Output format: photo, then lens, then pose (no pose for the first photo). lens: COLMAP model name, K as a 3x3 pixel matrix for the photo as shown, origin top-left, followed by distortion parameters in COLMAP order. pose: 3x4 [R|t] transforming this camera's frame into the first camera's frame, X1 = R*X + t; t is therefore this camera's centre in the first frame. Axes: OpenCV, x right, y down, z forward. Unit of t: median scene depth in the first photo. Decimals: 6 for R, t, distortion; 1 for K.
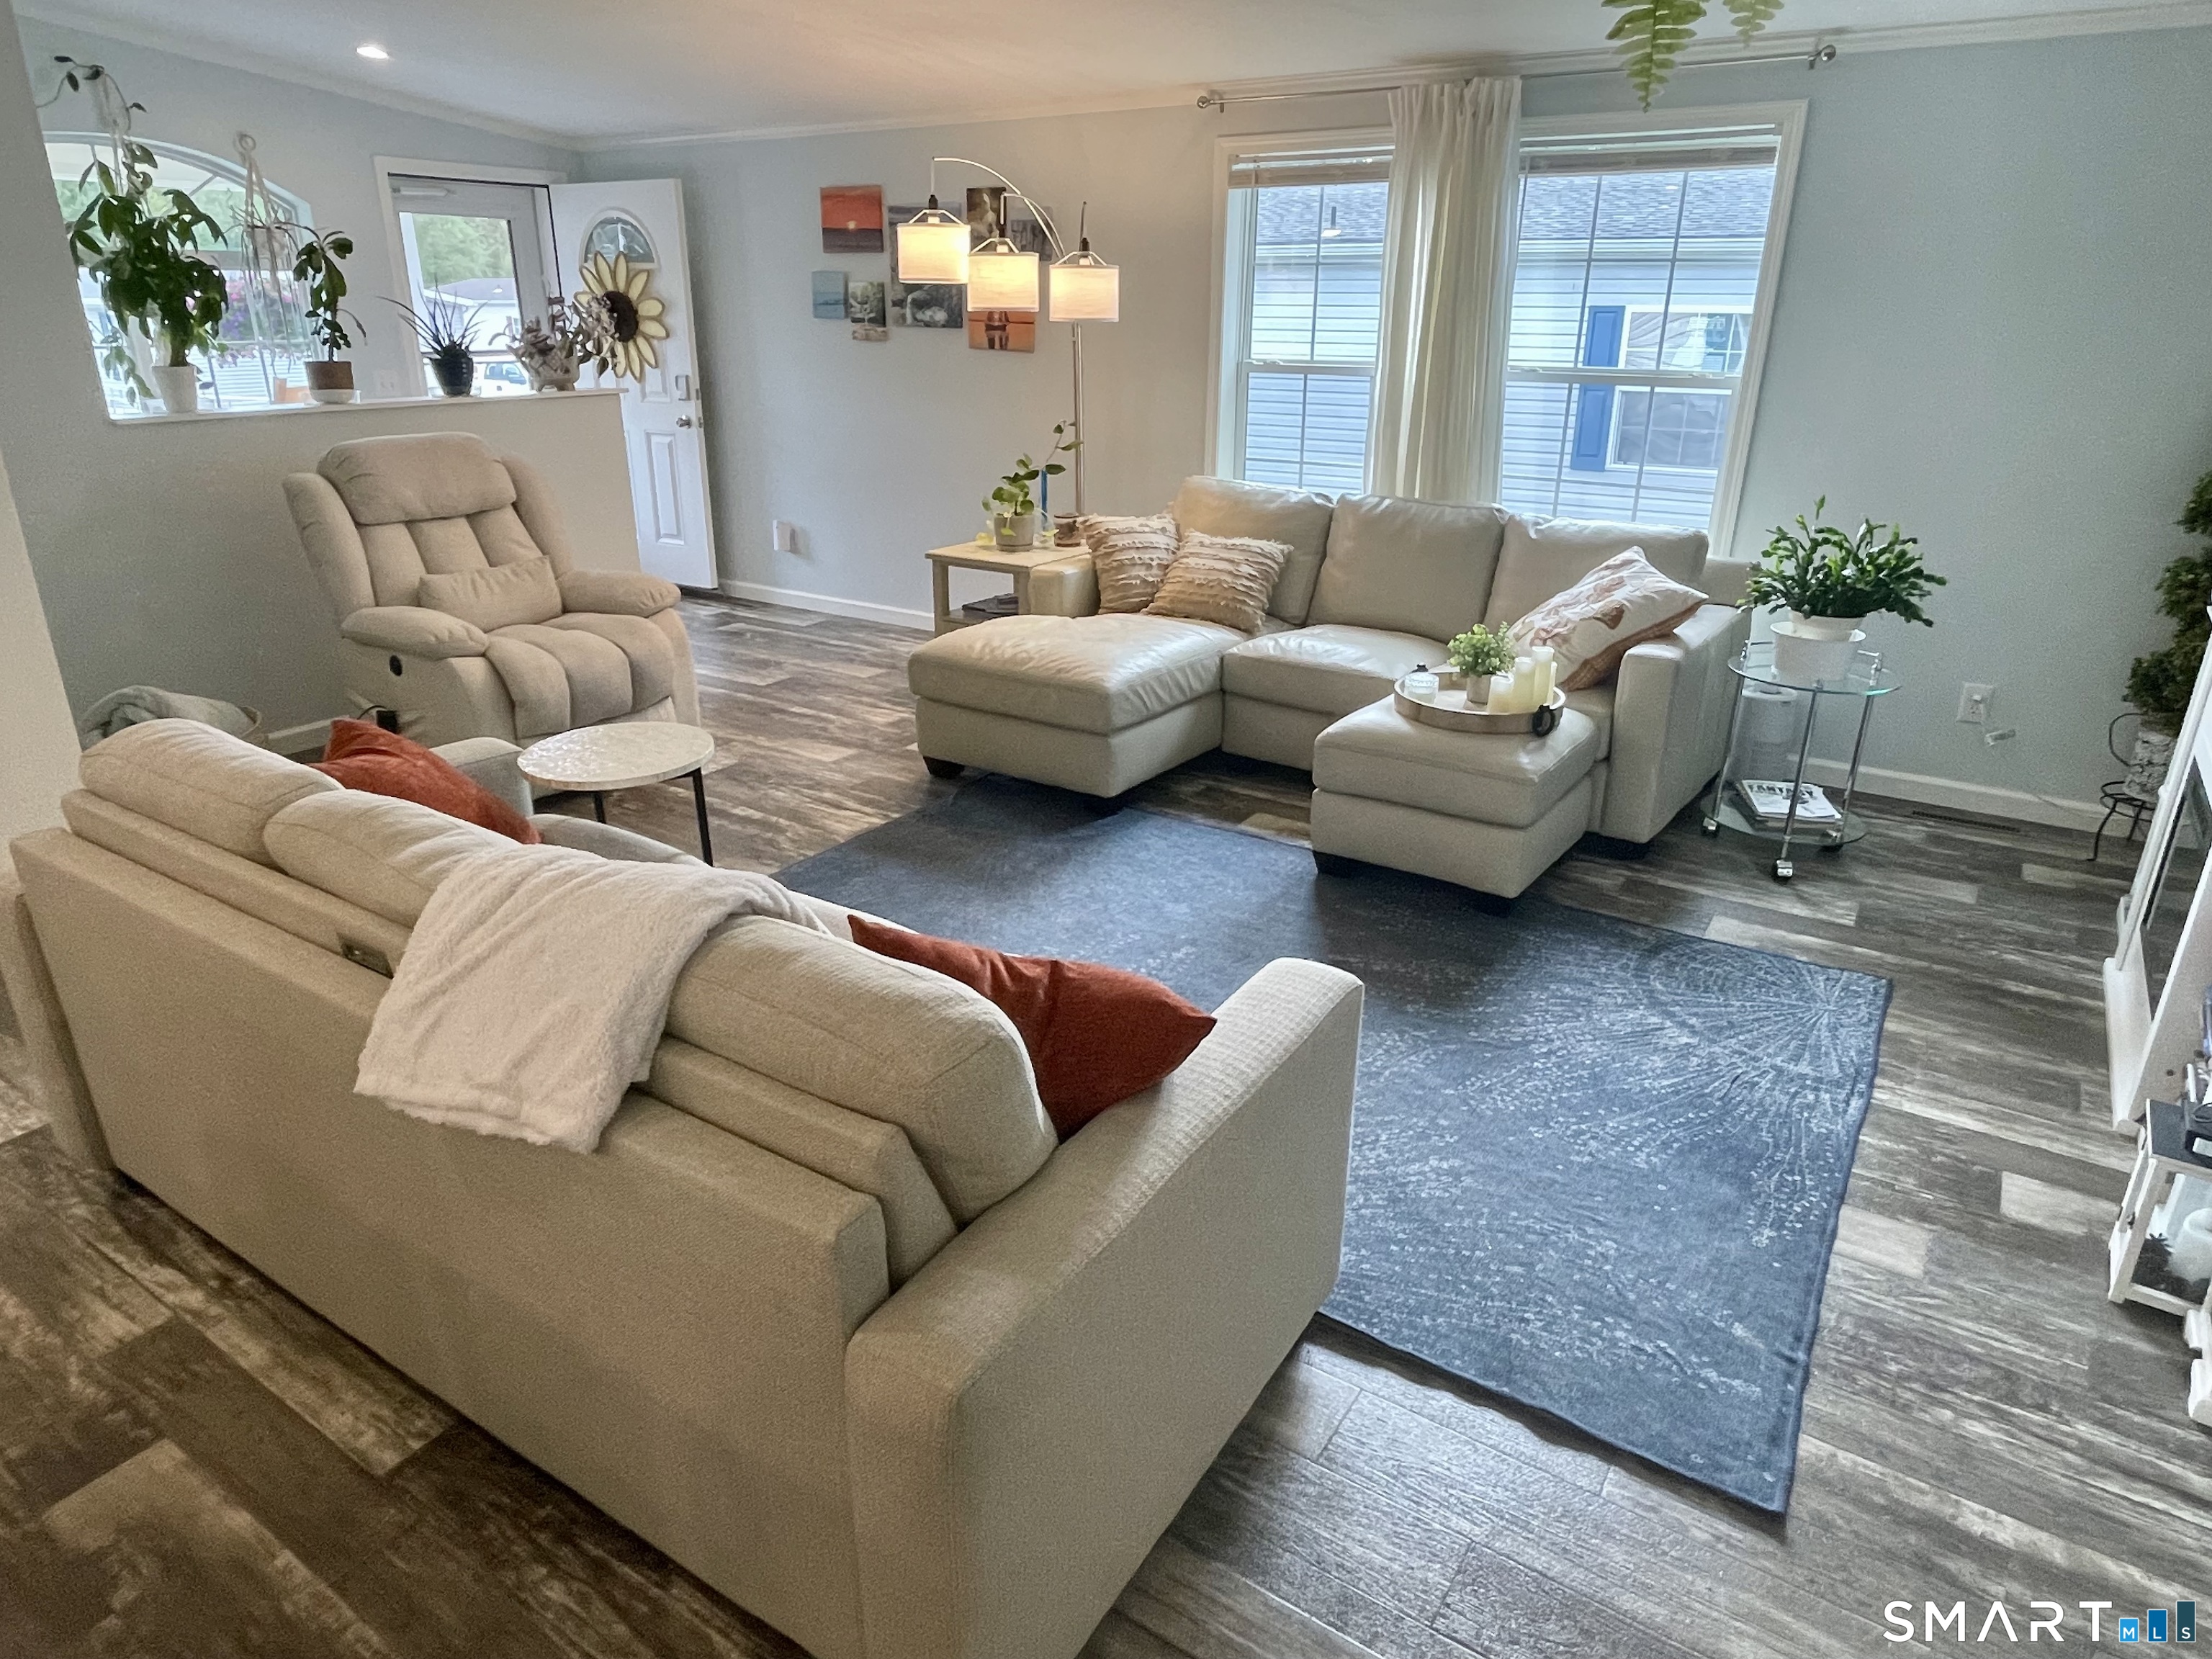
lens RADIAL K [[1343.3, 0, 1092.7], [0, 1343.3, 806.3], [0, 0, 1]] dist [-0.001460, 0.001087]
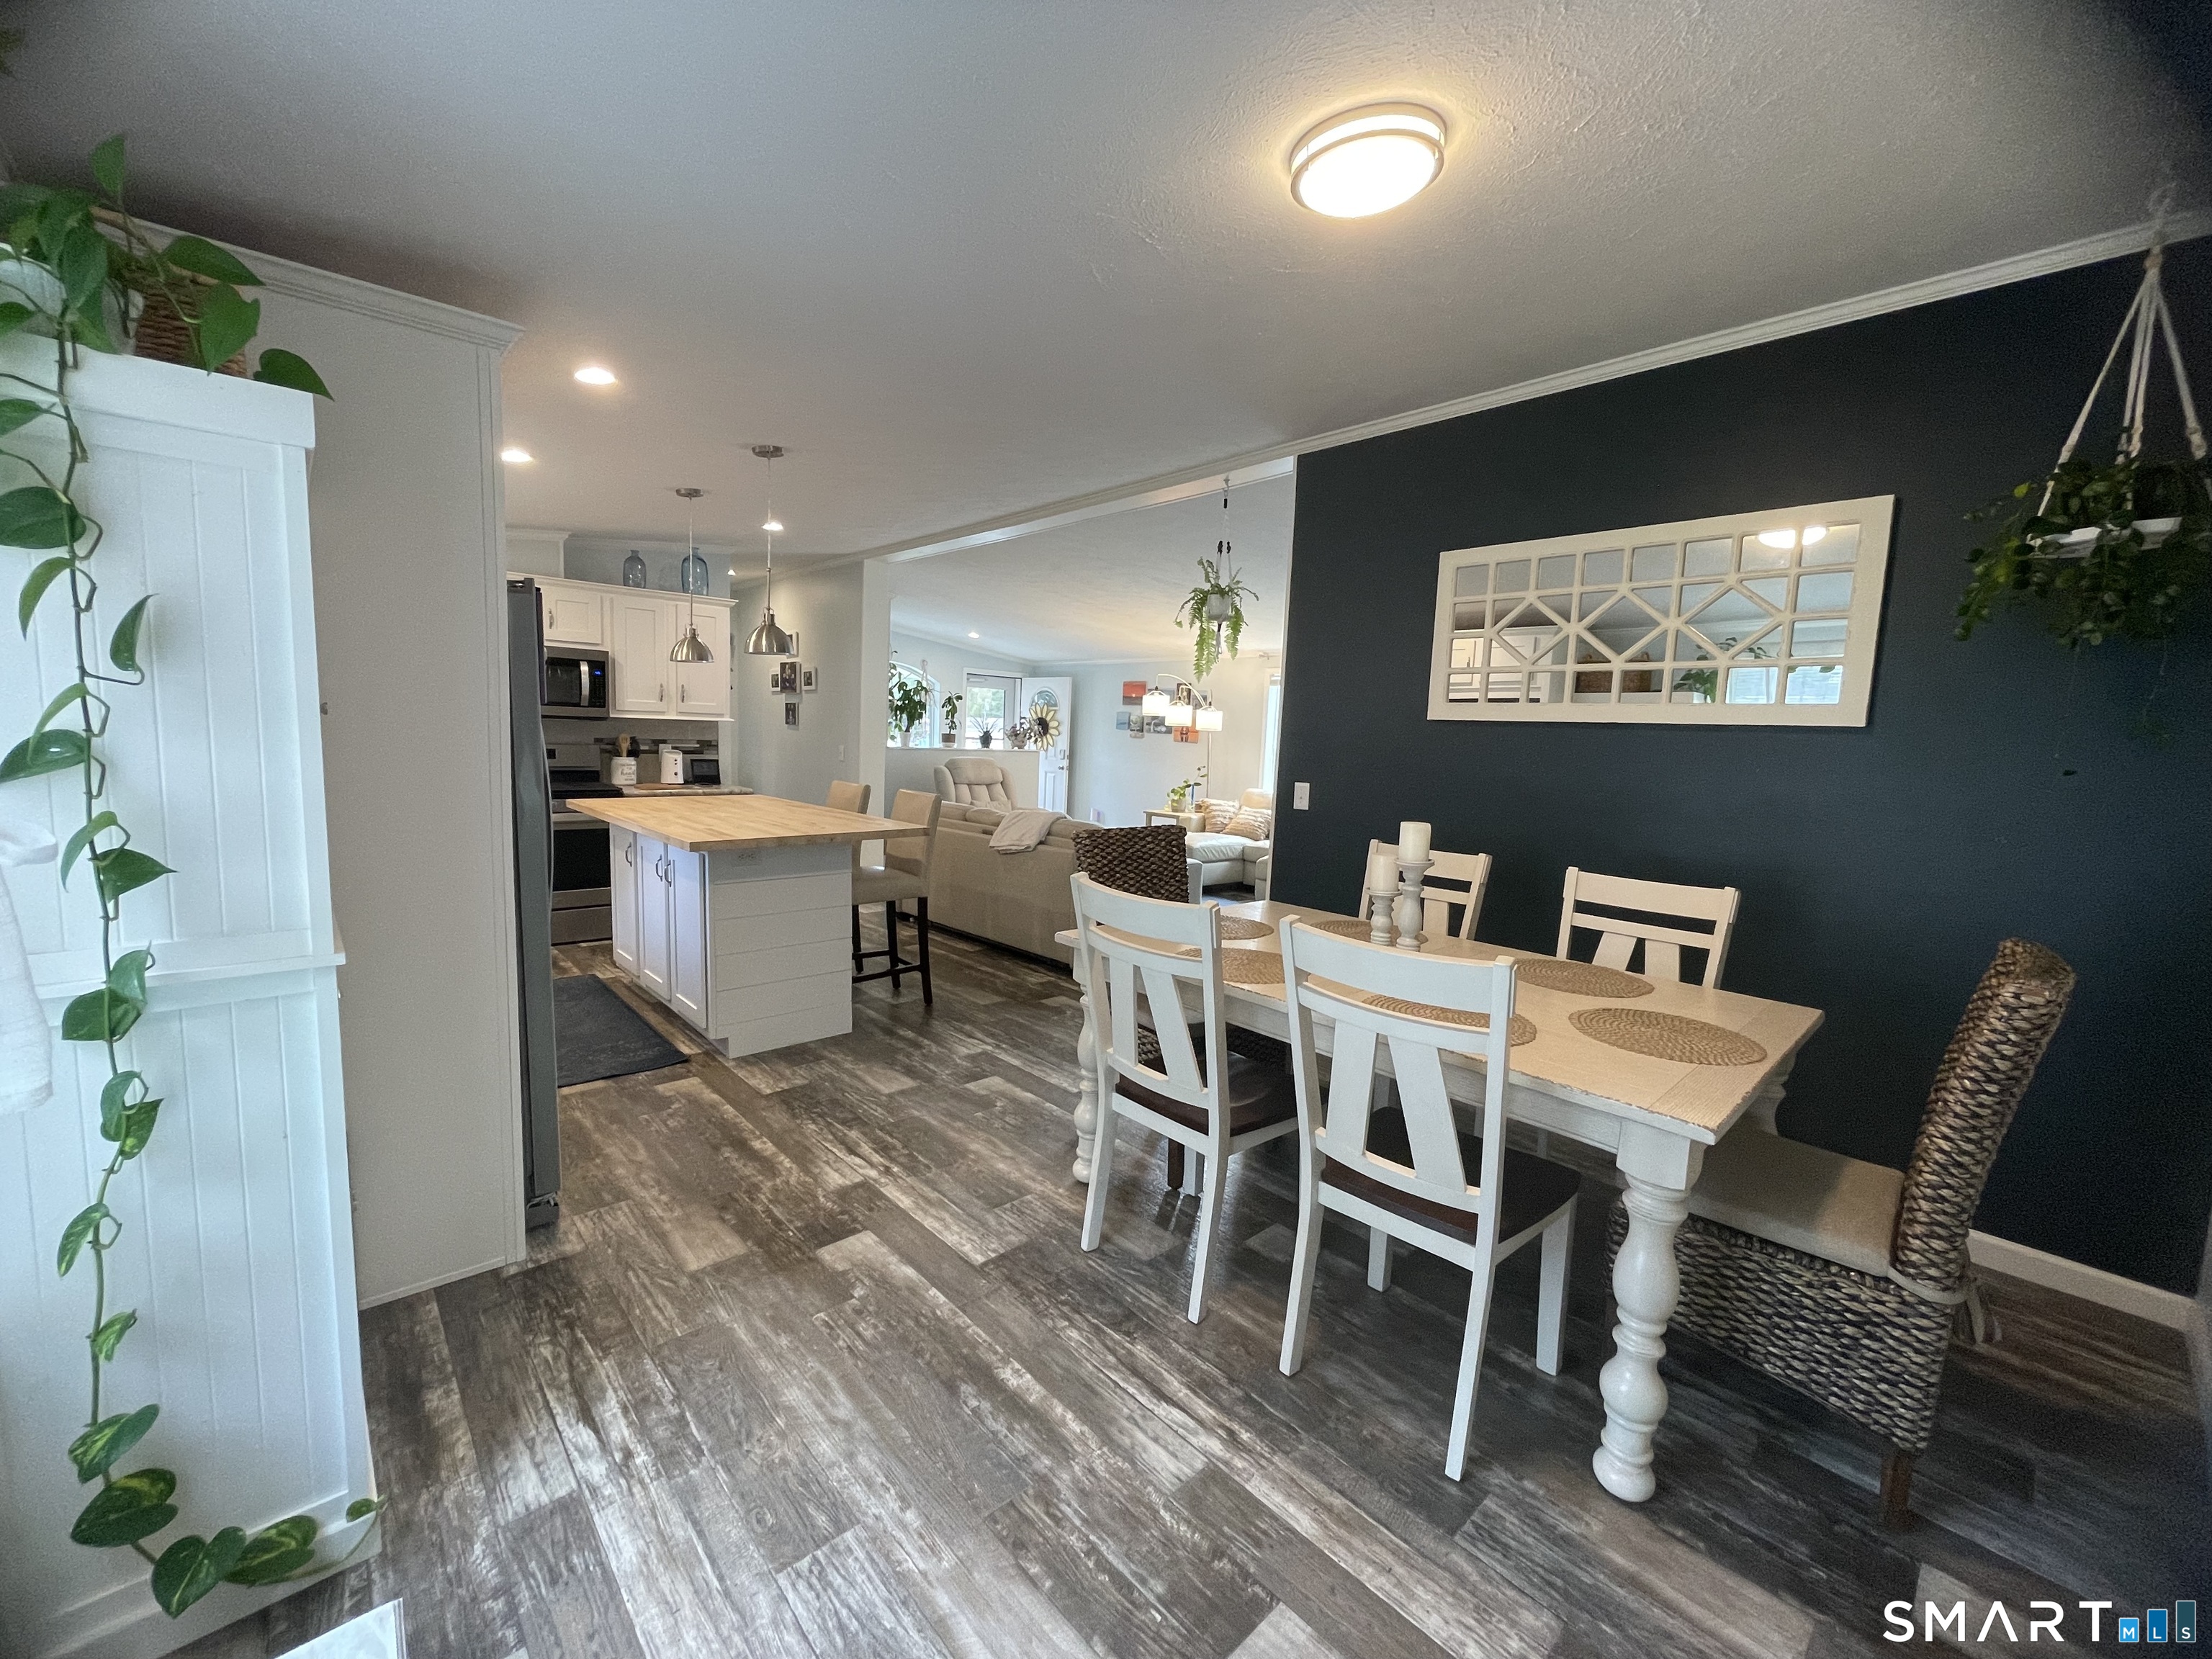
lens RADIAL K [[881.8, 0, 1090.3], [0, 881.8, 831.5], [0, 0, 1]] dist [-0.000721, -0.000106]
pose [[0.968360, 0.060366, -0.242145, 0.208785], [-0.120105, 0.963272, -0.240171, 0.297849], [0.218753, 0.261655, 0.940045, -0.681896]]
